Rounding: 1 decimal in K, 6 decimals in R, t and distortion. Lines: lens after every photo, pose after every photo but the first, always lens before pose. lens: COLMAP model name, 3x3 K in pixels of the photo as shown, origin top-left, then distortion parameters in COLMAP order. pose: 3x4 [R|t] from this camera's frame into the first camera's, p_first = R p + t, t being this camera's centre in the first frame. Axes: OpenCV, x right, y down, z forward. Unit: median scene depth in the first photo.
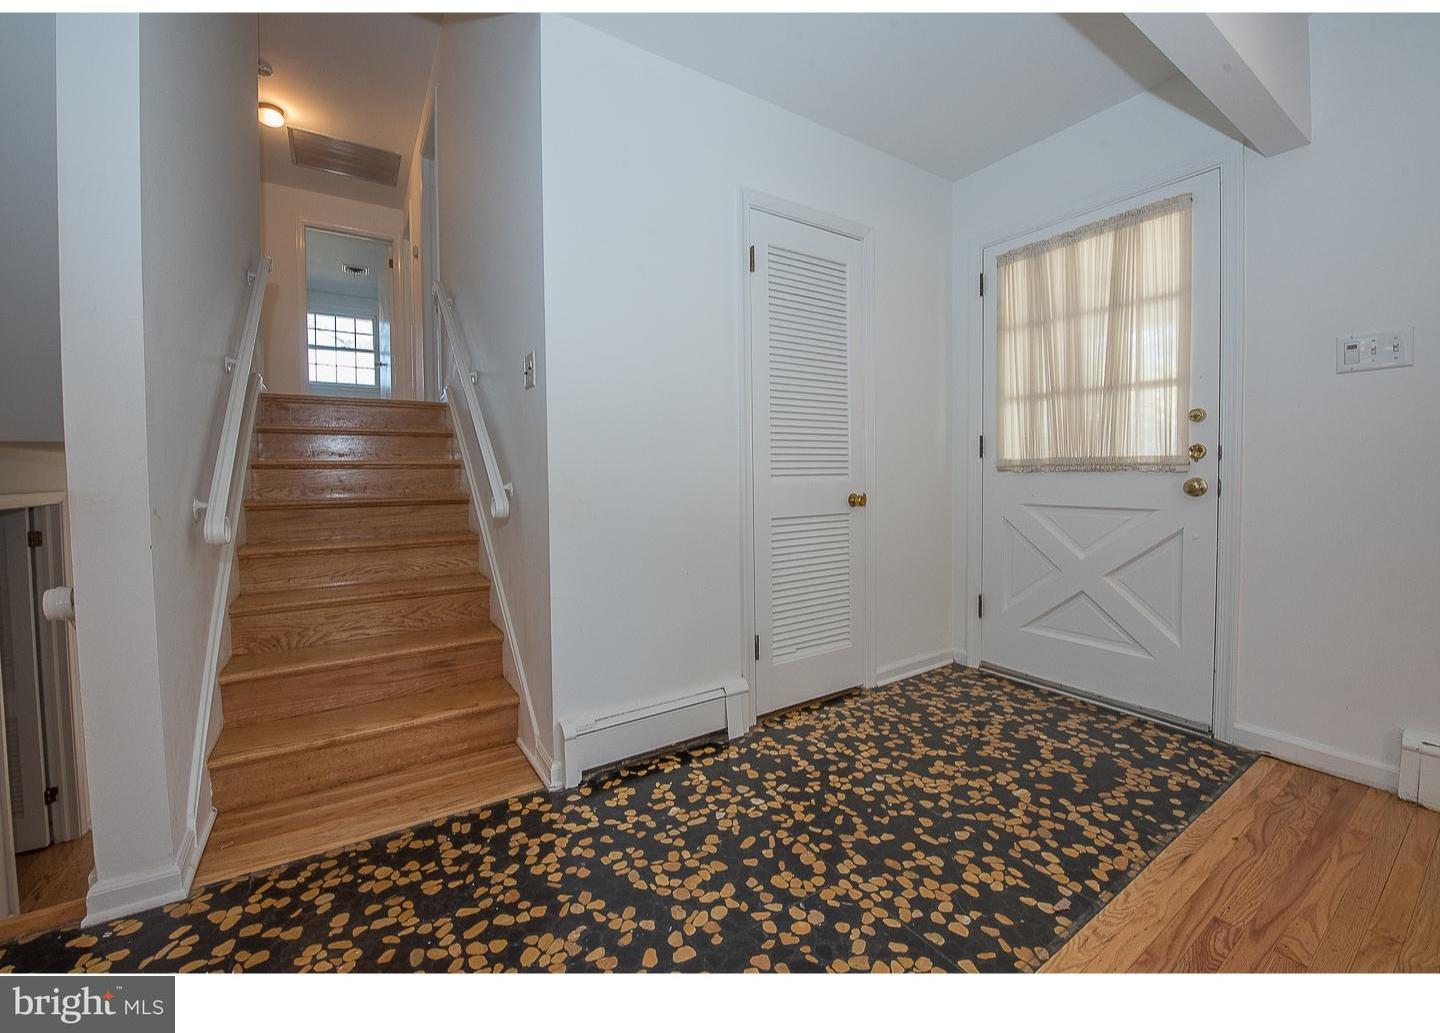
lens RADIAL K [[568.8, 0, 718.7], [0, 568.8, 511.3], [0, 0, 1]] dist [-0.001725, -0.000079]
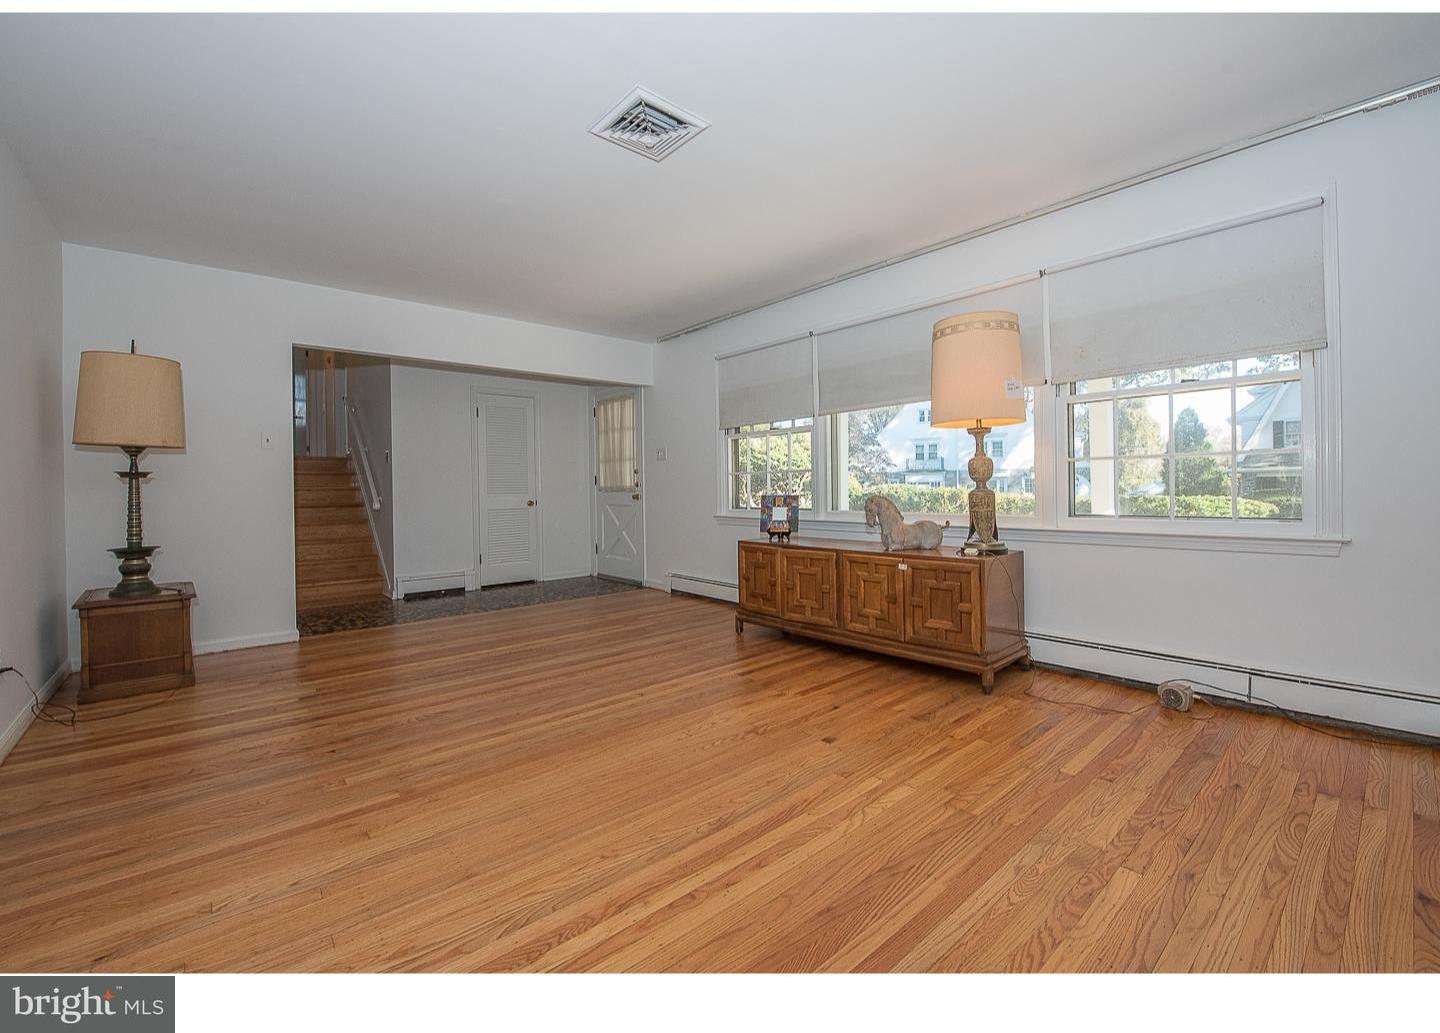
lens RADIAL K [[608.4, 0, 719.7], [0, 608.4, 509.0], [0, 0, 1]] dist [-0.001476, -0.000054]
pose [[0.992394, -0.008215, 0.122827, 0.781544], [0.011820, 0.999520, -0.028651, 0.098382], [-0.122533, 0.029885, 0.992014, -1.829748]]
